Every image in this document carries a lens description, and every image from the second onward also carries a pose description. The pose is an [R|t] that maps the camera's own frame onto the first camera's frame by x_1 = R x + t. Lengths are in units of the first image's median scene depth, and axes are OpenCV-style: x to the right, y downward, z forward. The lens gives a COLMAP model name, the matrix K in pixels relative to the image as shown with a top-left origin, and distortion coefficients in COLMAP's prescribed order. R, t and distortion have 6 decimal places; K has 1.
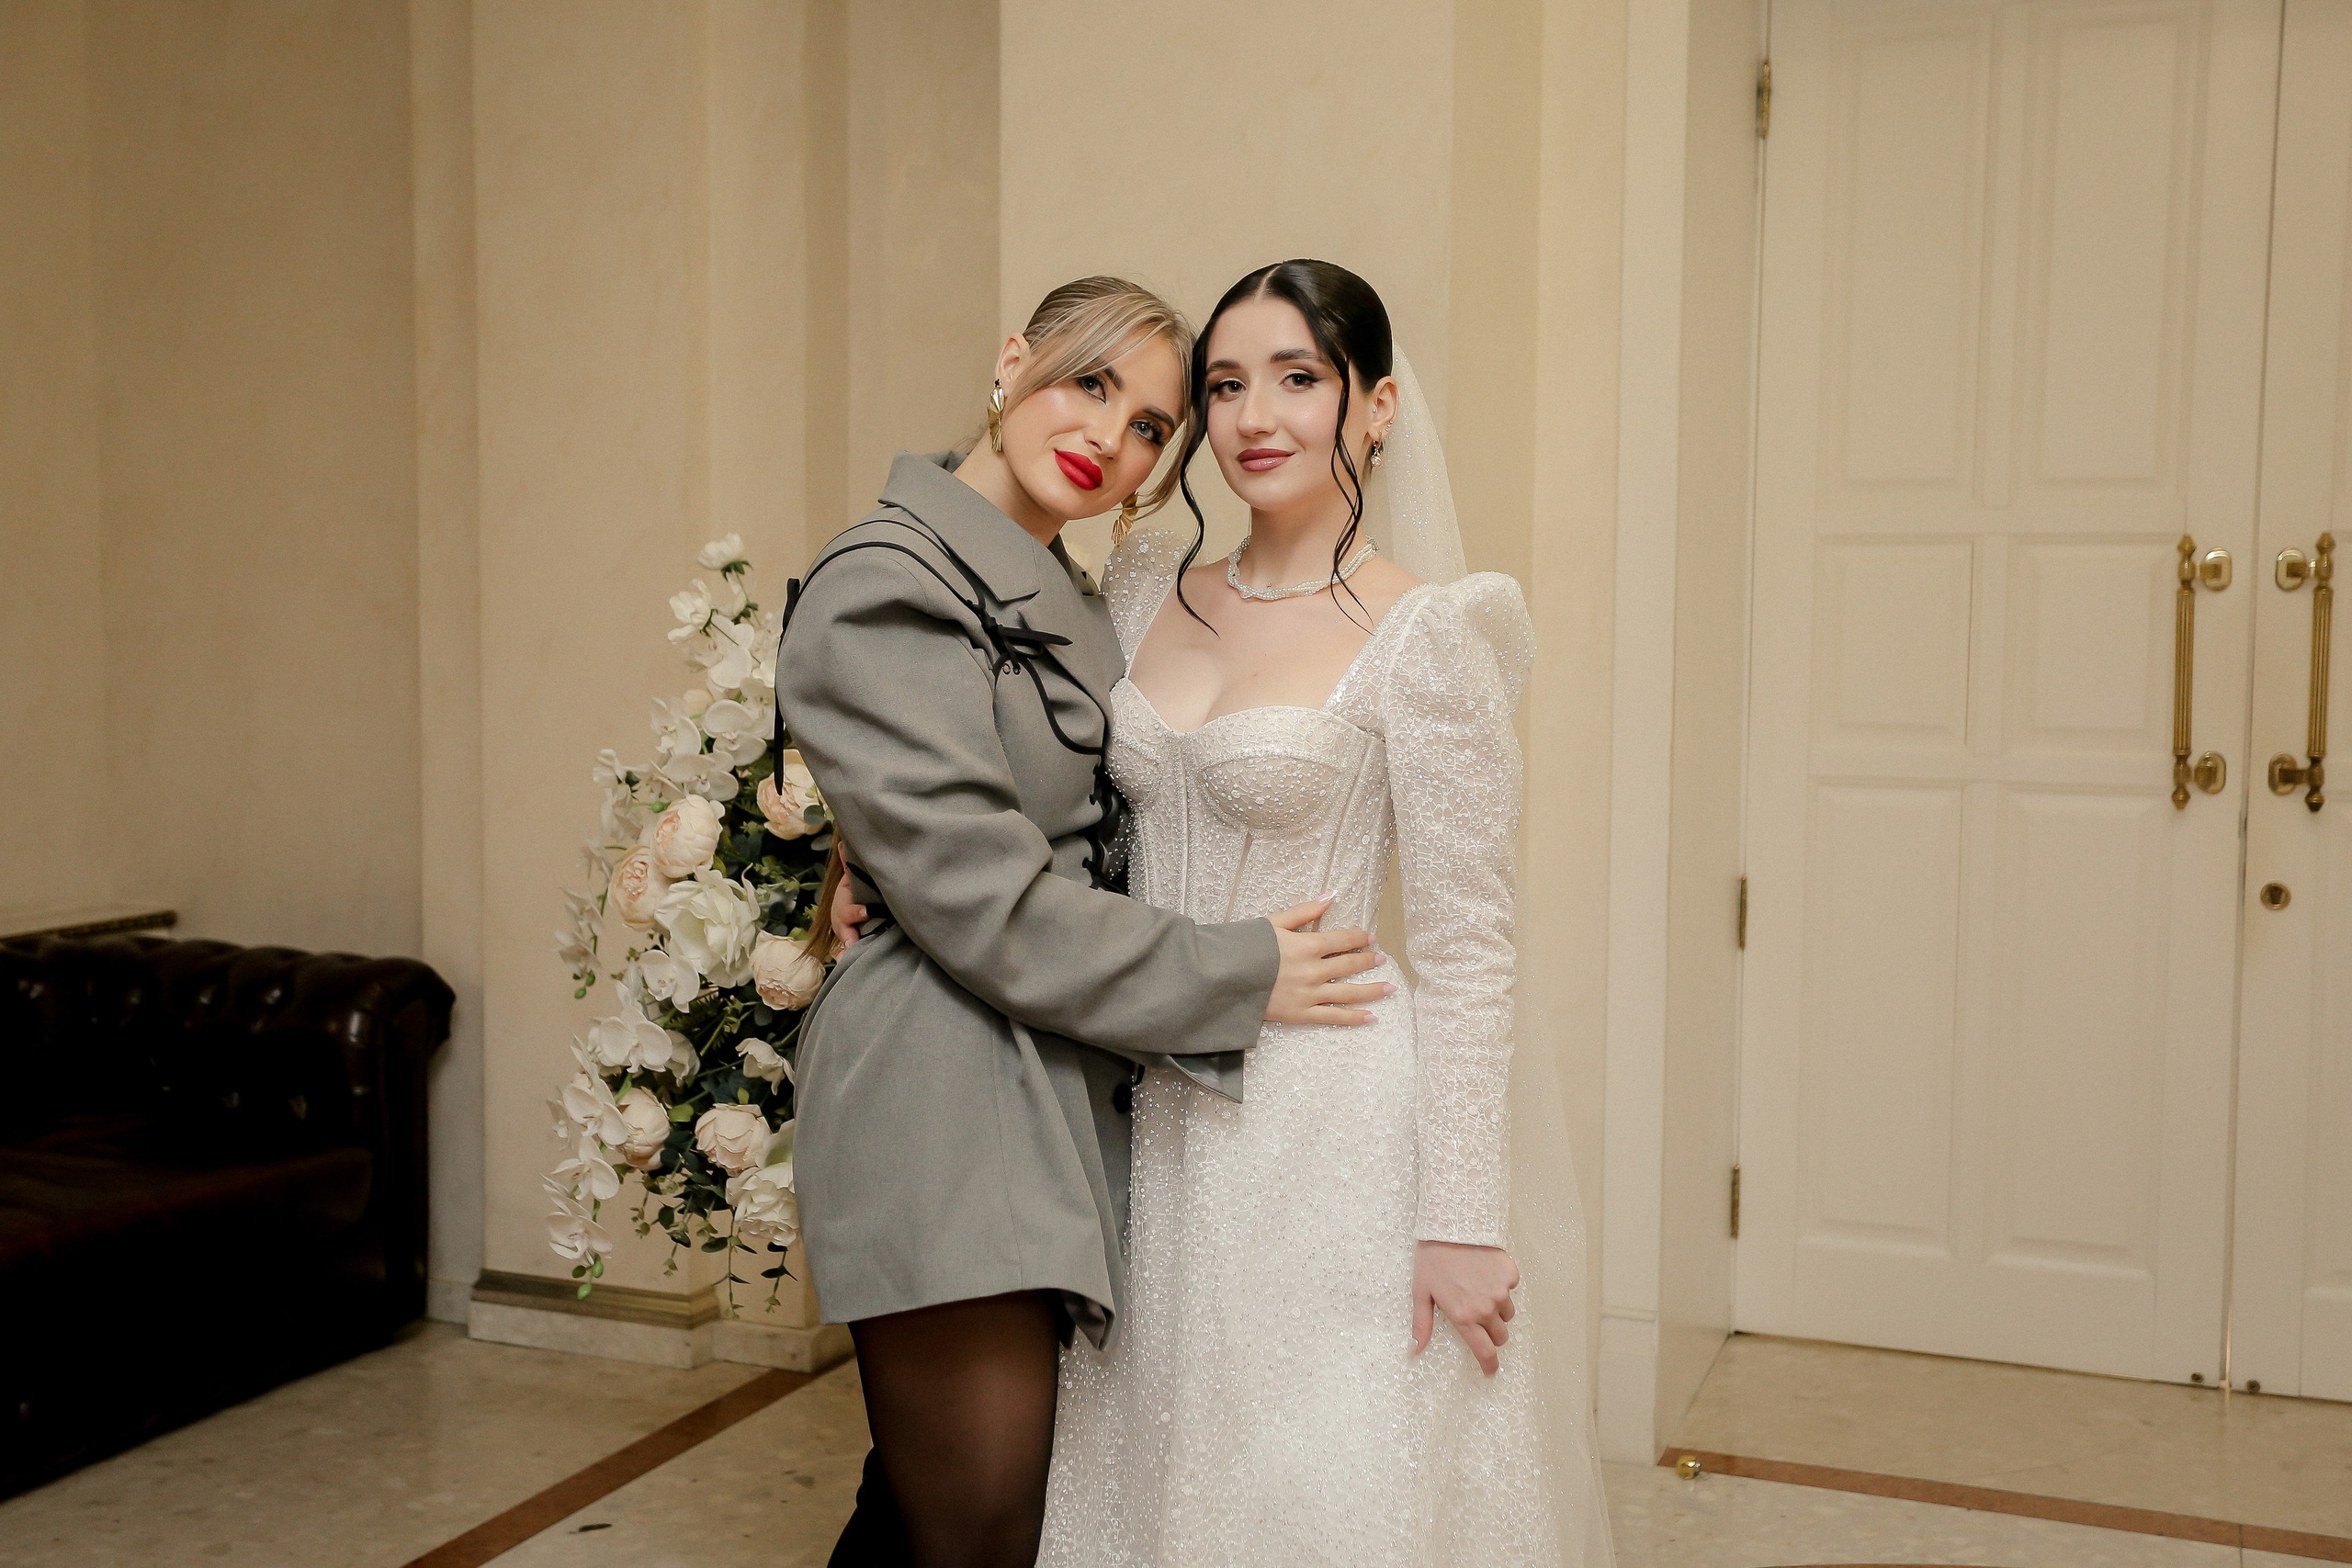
lens RADIAL K [[2569.7, 0, 1176.0], [0, 2569.7, 784.0], [0, 0, 1]] dist [0.006590, 0.132553]
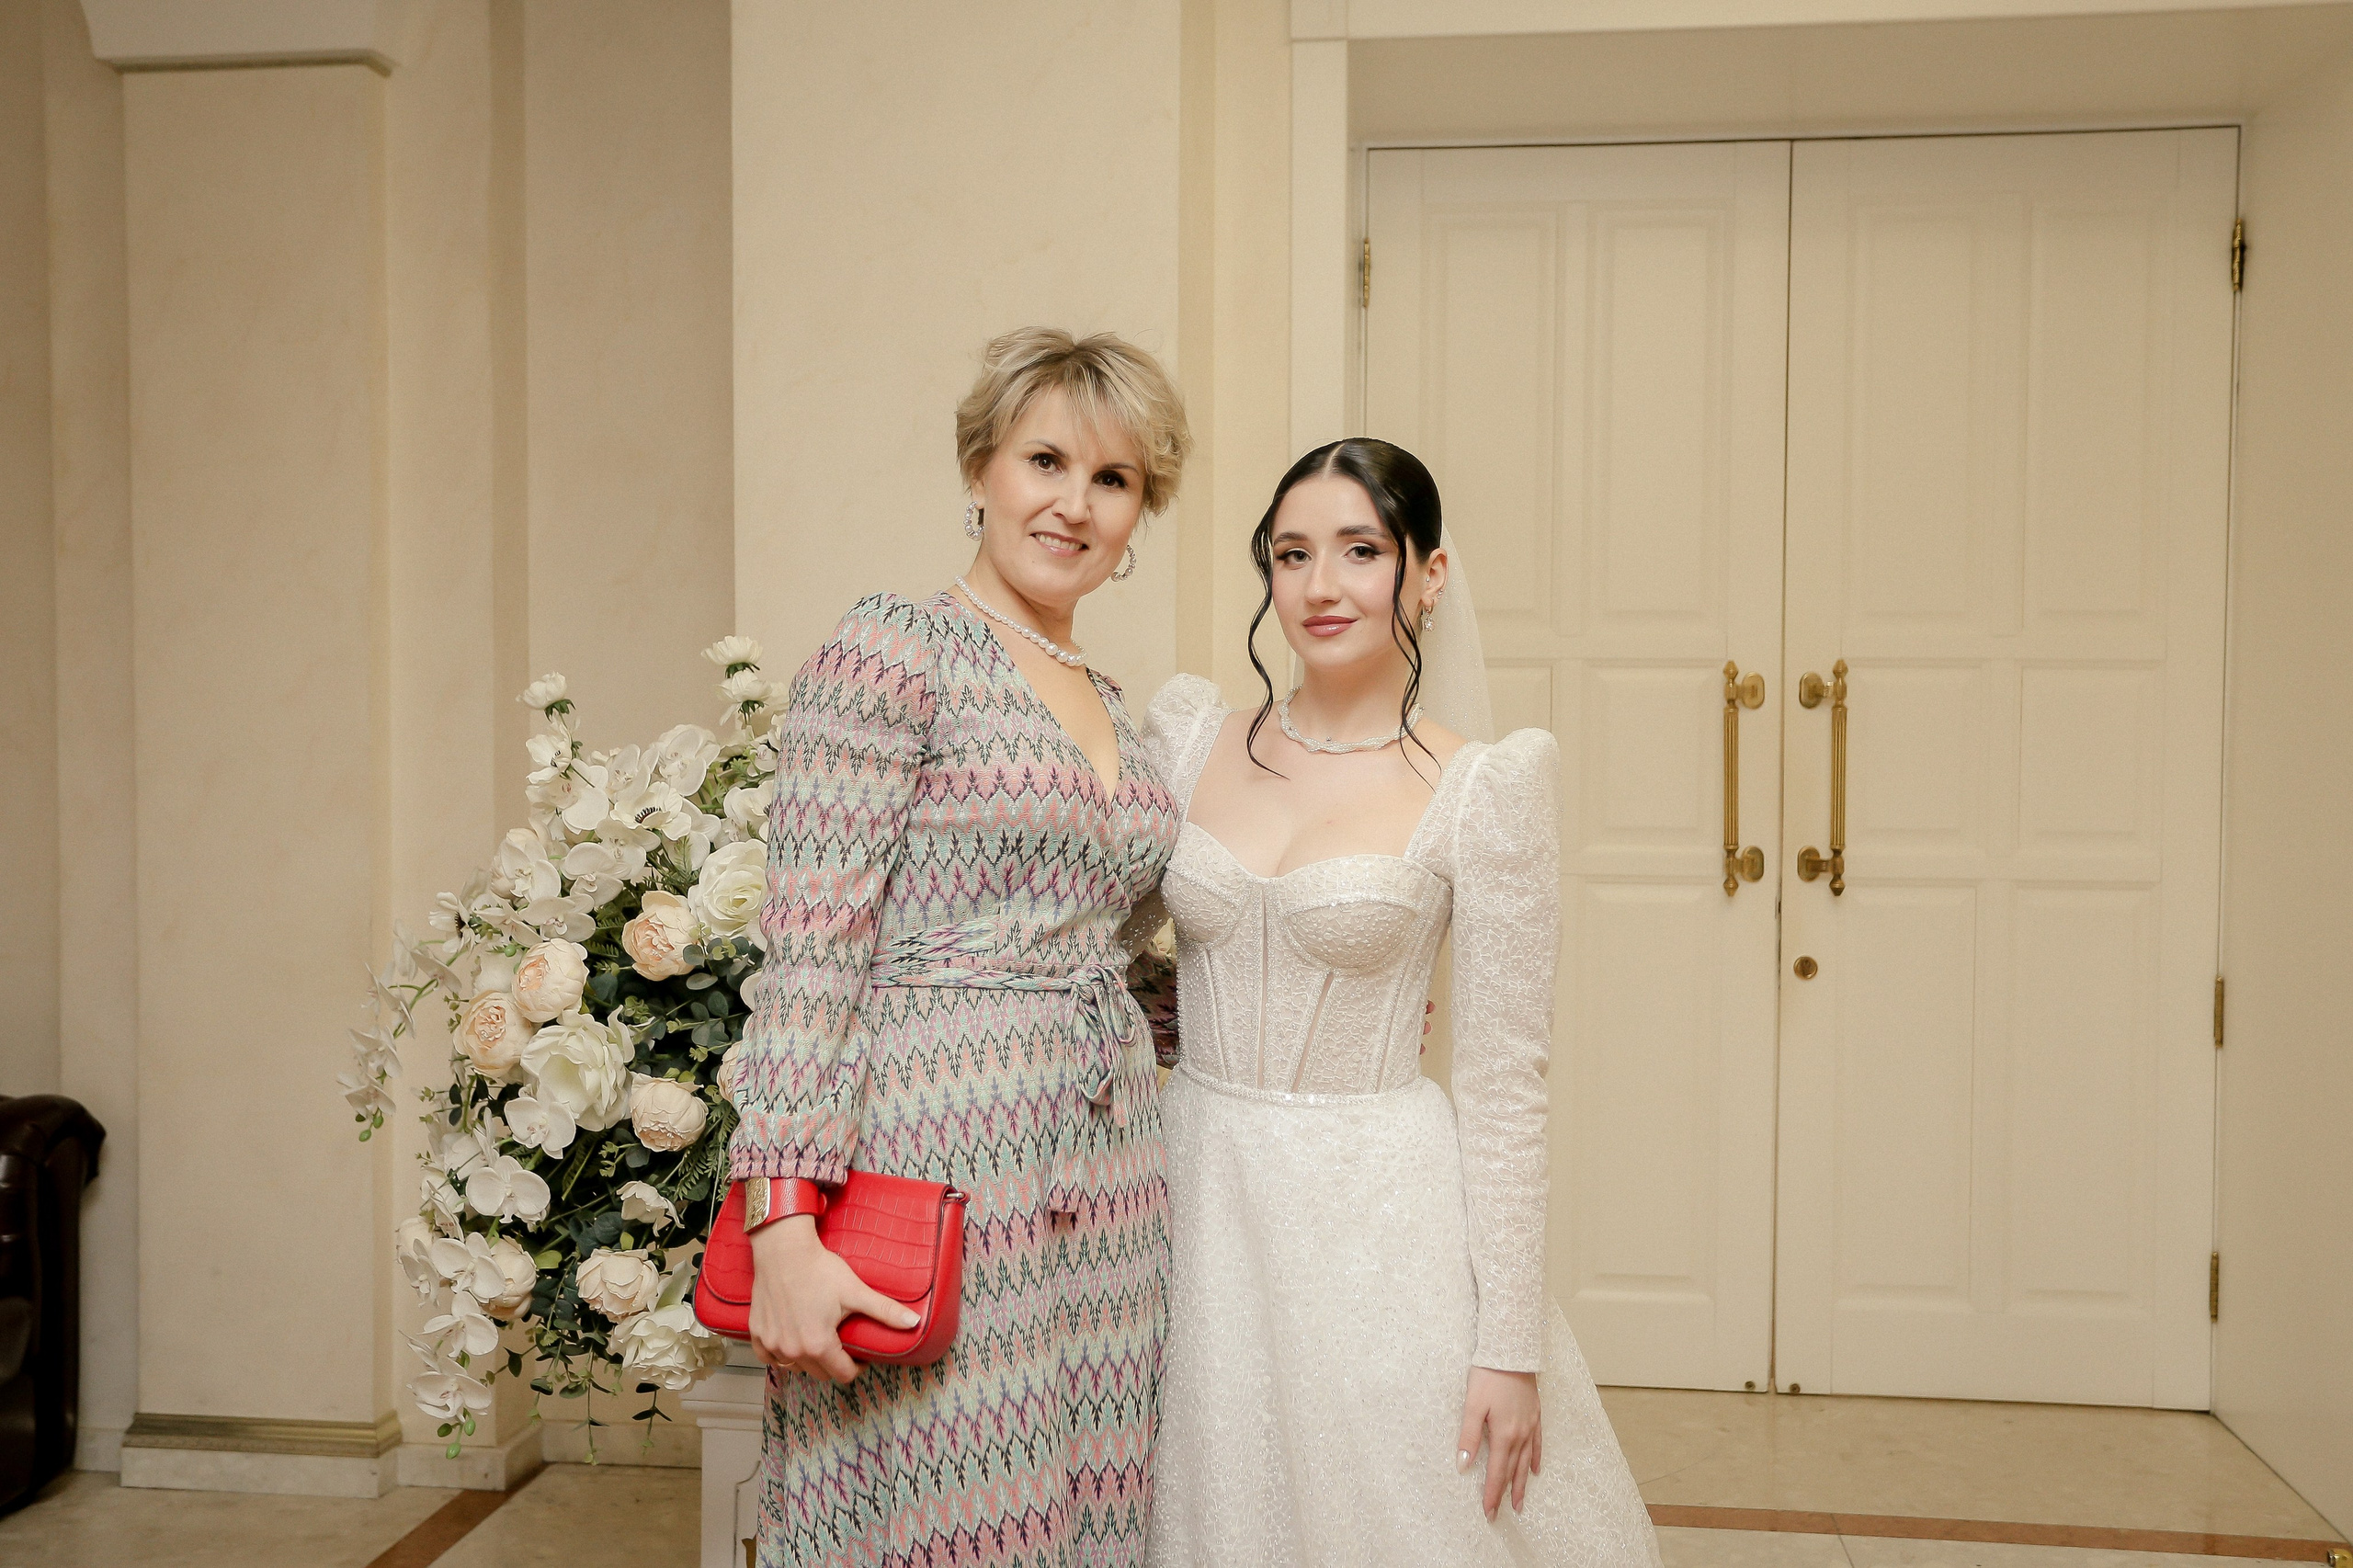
lens RADIAL K [[2345.9, 0, 1176.5], [0, 2345.9, 784.0], [0, 0, 1]] dist [-0.017343, 0.127594]
pose [[0.968235, -0.013523, 0.249676, -0.176220], [0.021447, 0.999348, -0.029044, -0.023203], [-0.249120, 0.033476, 0.967894, 0.057637]]
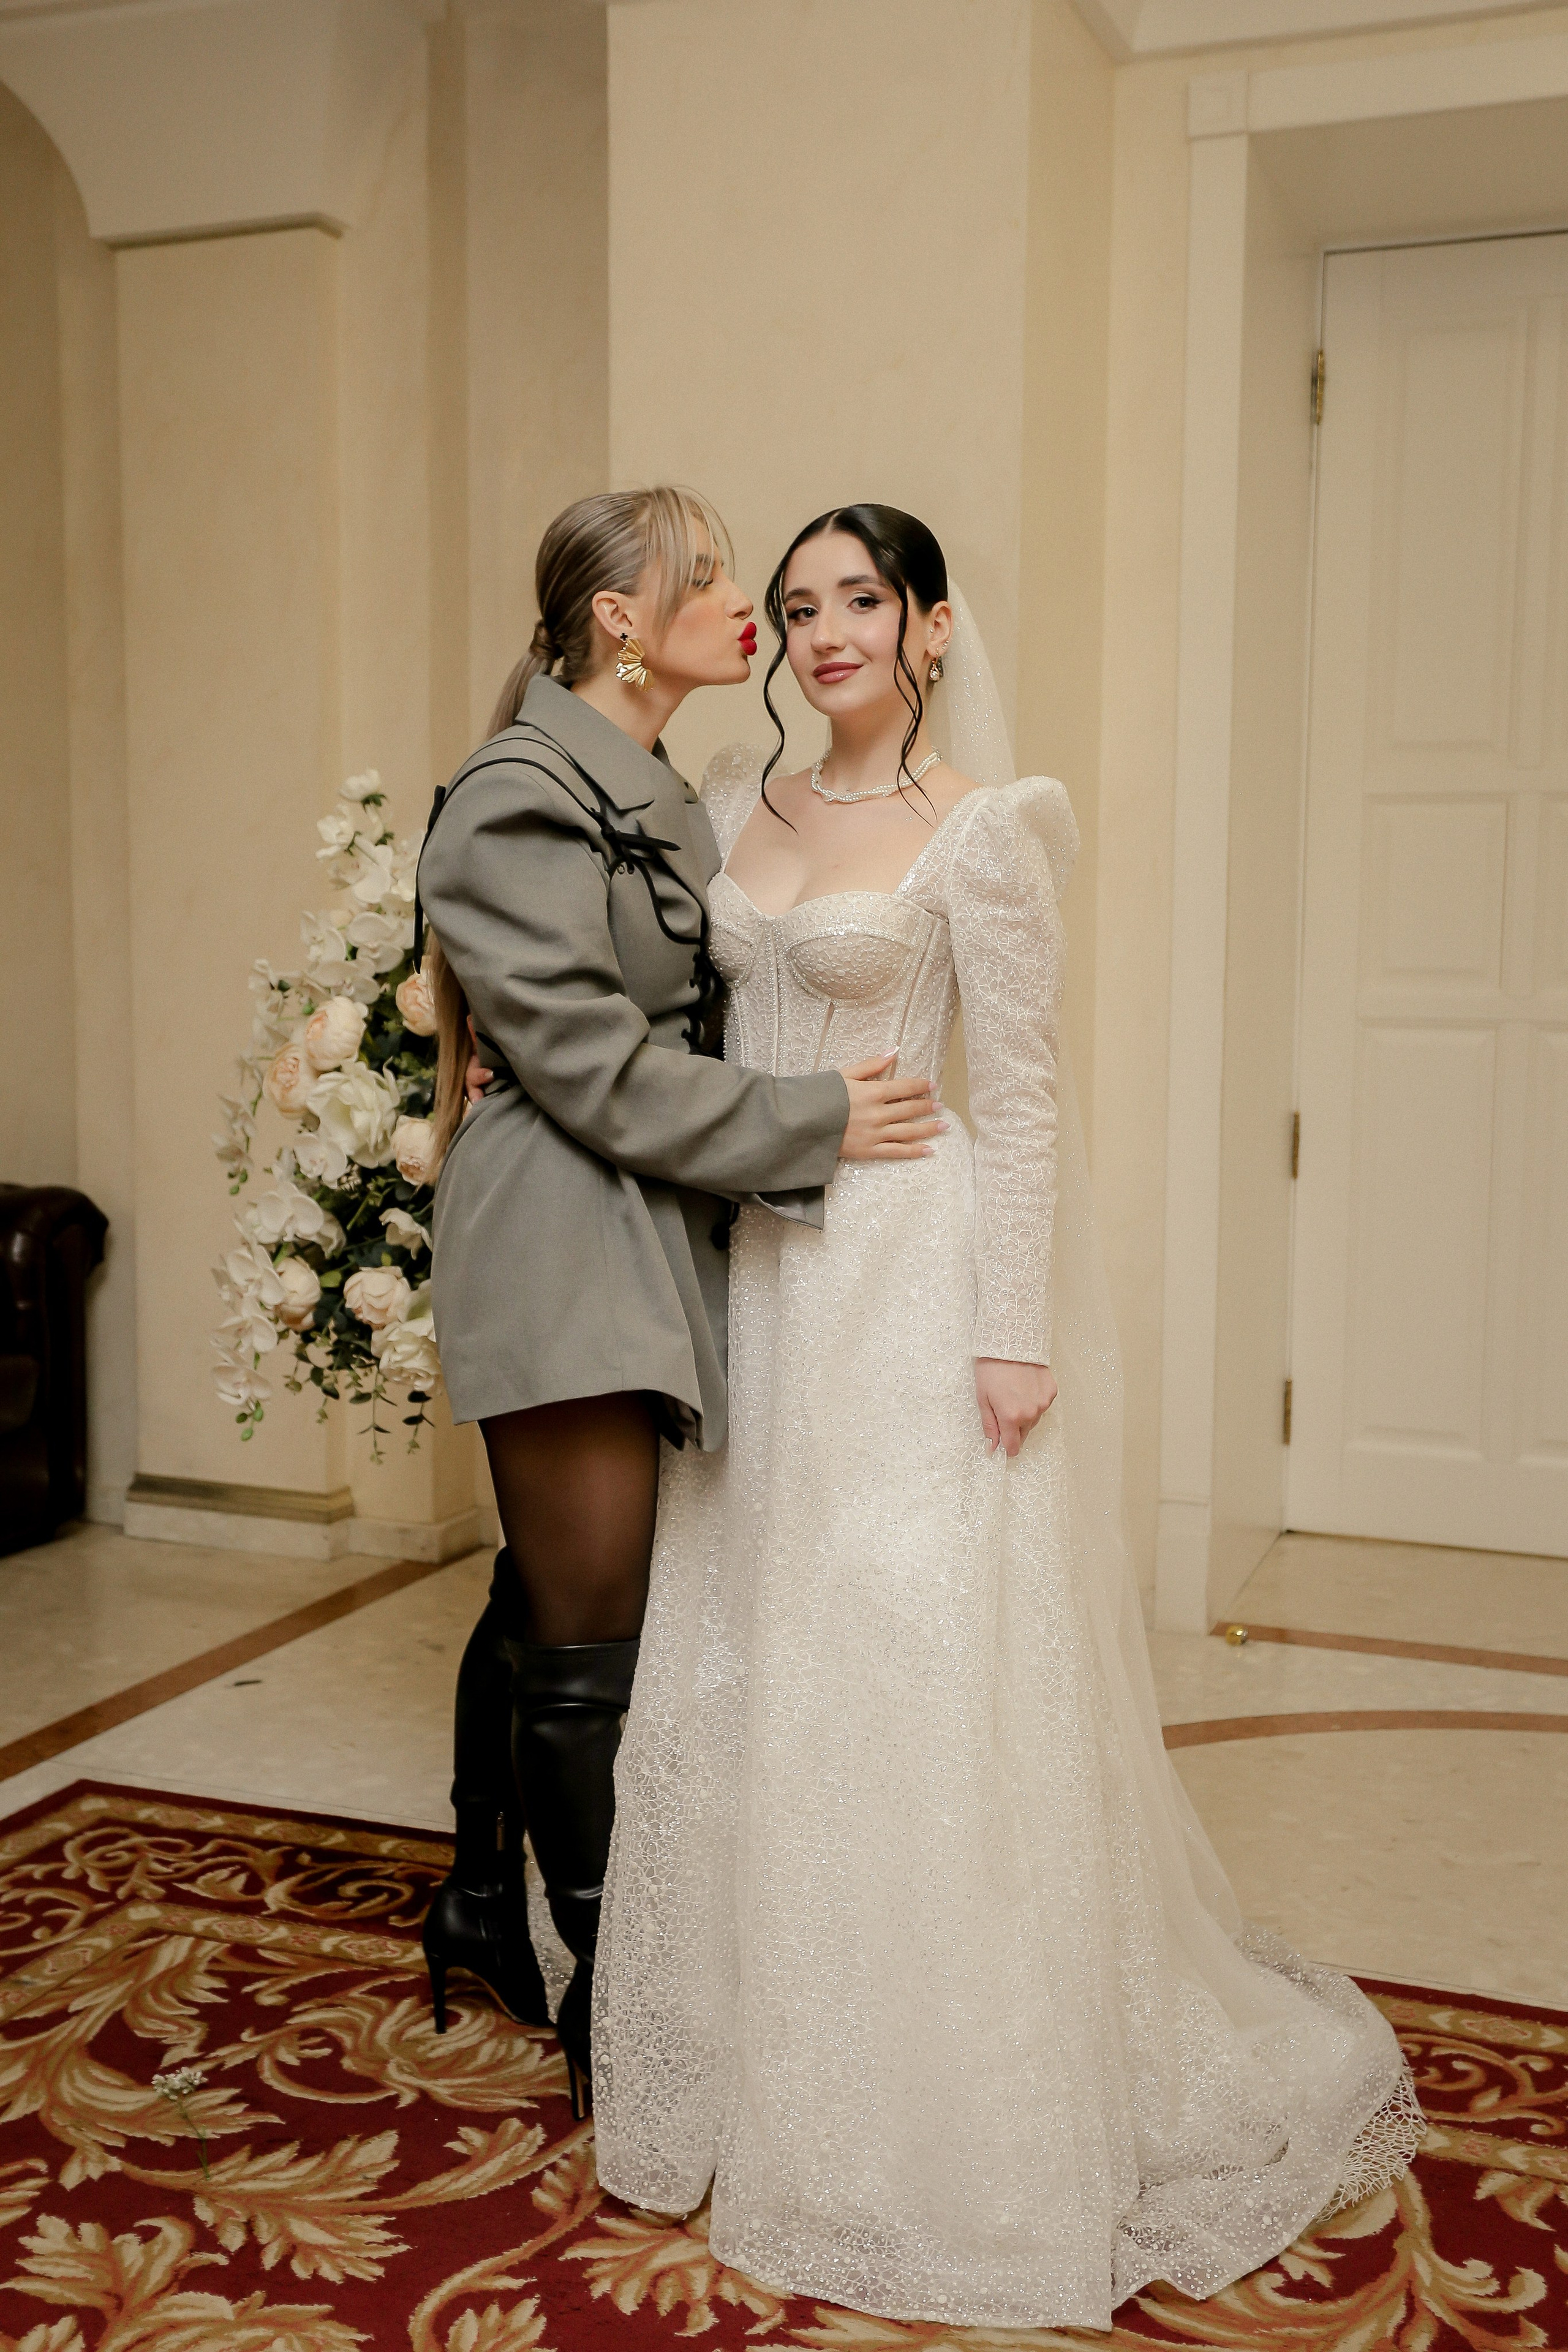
lens RADIAL K [[2519.6, 0, 790.0], [0, 2519.6, 1166.8], [0, 0, 1]] dist [0.004625, 0.133839]
pose [[0.999992, -0.001072, 0.003852, 0.004841], [0.000956, 0.999553, 0.029872, 0.044678], [-0.003882, -0.029869, 0.999546, -0.102639]]
